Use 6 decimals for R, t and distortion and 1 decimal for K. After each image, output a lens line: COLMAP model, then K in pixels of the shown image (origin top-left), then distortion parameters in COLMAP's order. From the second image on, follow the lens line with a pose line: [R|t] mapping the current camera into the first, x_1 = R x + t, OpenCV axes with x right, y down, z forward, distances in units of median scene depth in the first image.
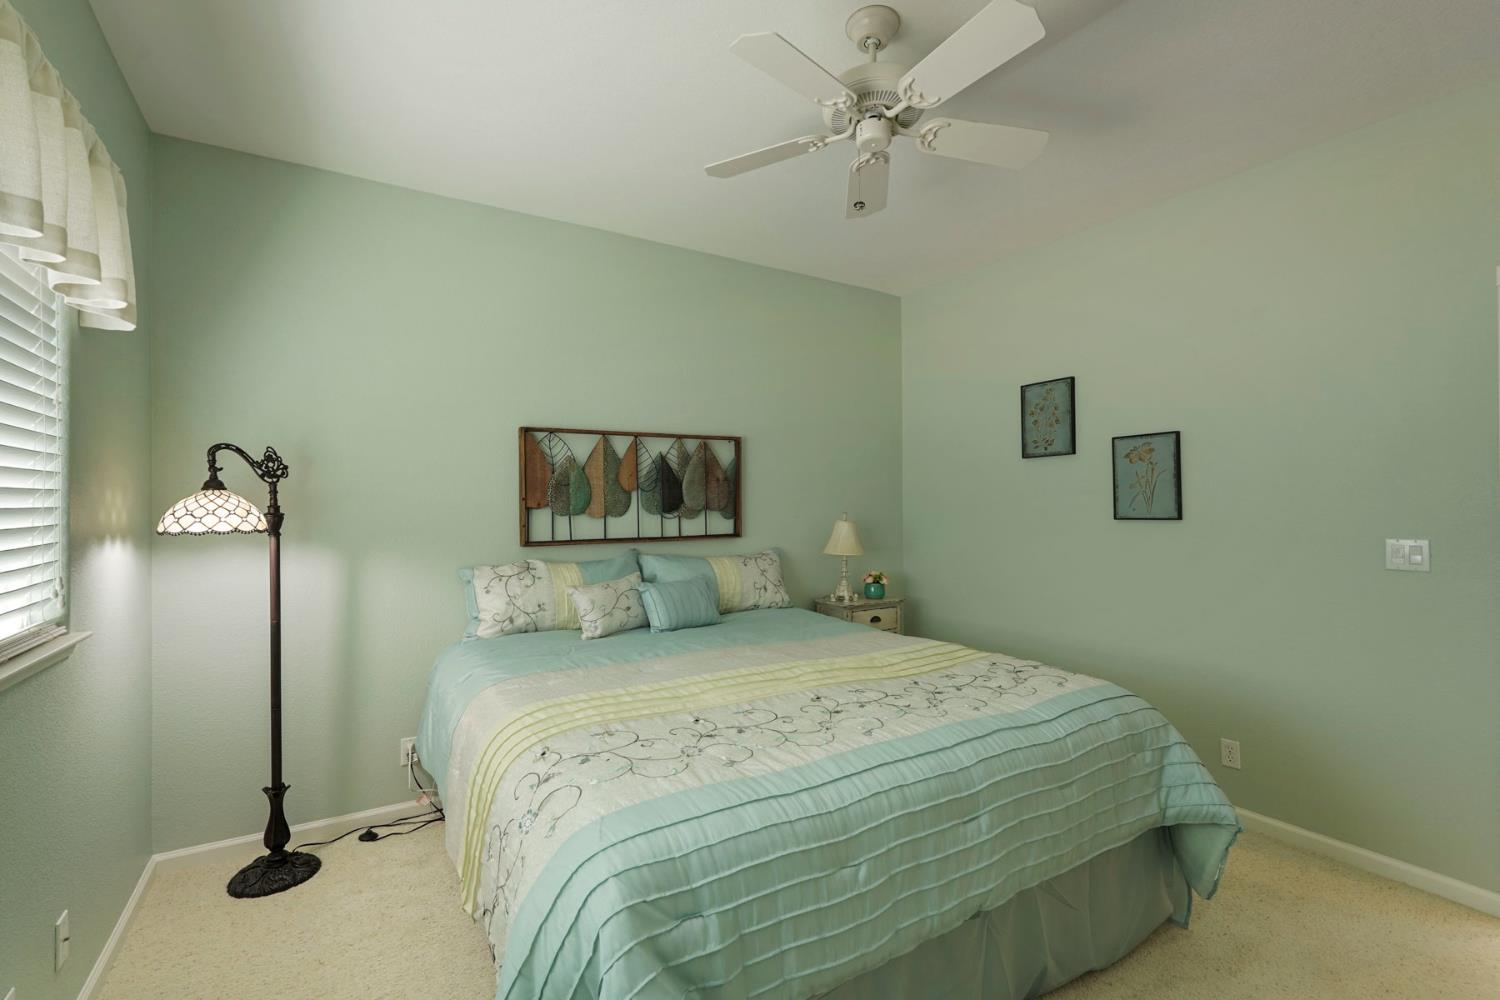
lens RADIAL K [[671.9, 0, 743.7], [0, 671.9, 496.4], [0, 0, 1]] dist [-0.009947, 0.005885]
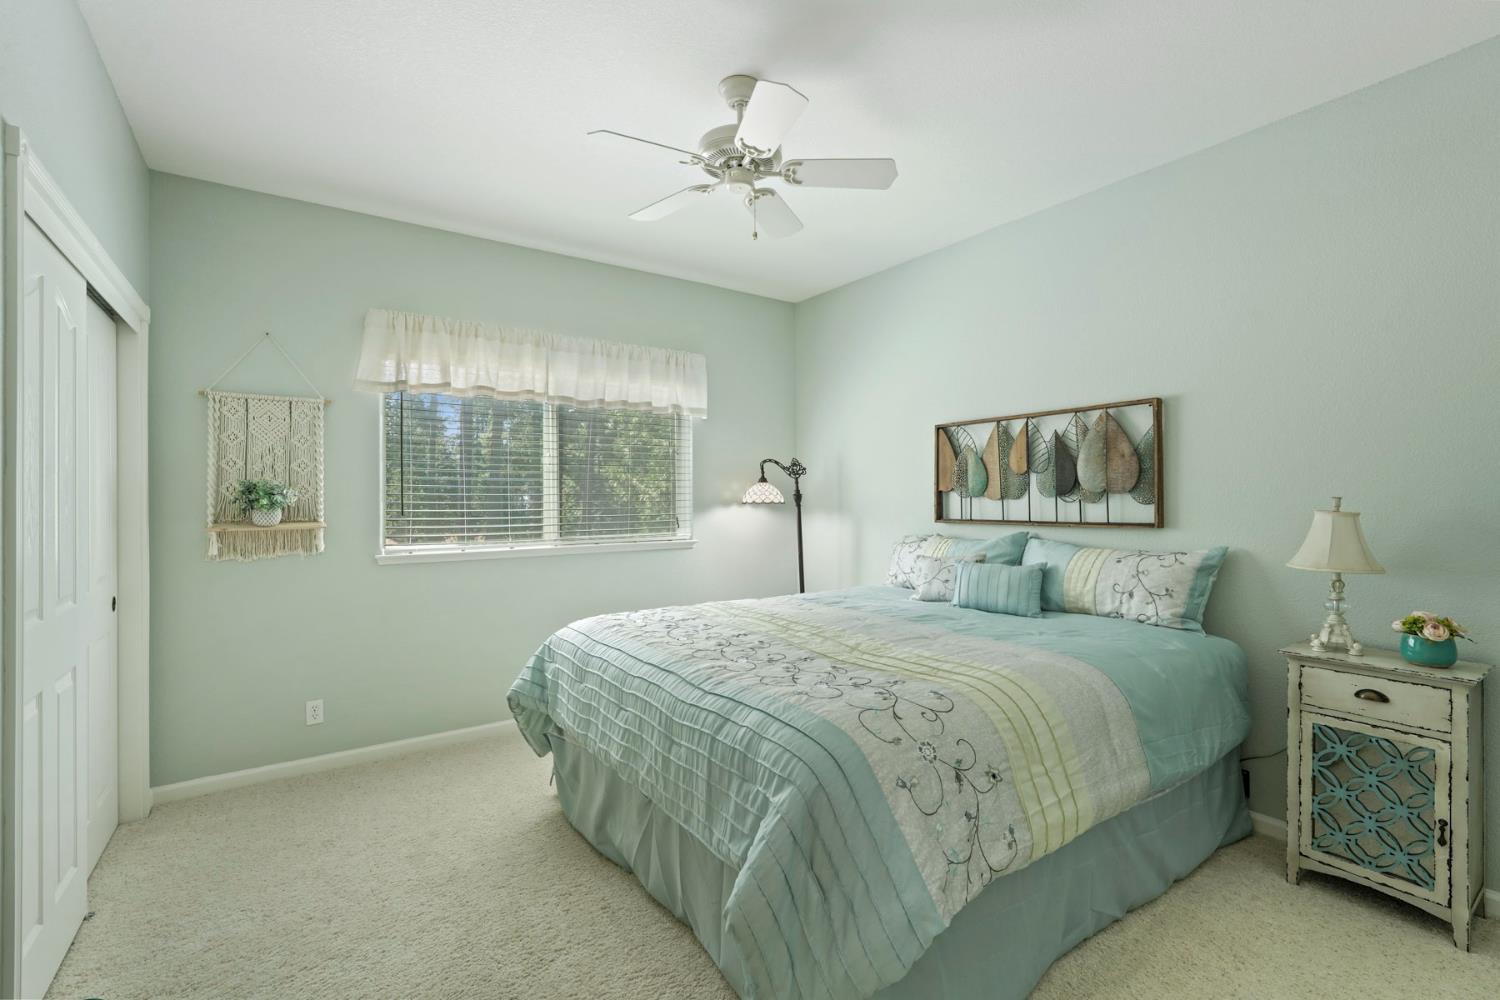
lens RADIAL K [[671.9, 0, 744.6], [0, 671.9, 494.9], [0, 0, 1]] dist [-0.009947, 0.005885]
pose [[0.044962, 0.006363, -0.998968, 0.820046], [0.020434, 0.999765, 0.007287, 0.007894], [0.998780, -0.020740, 0.044822, 0.548270]]
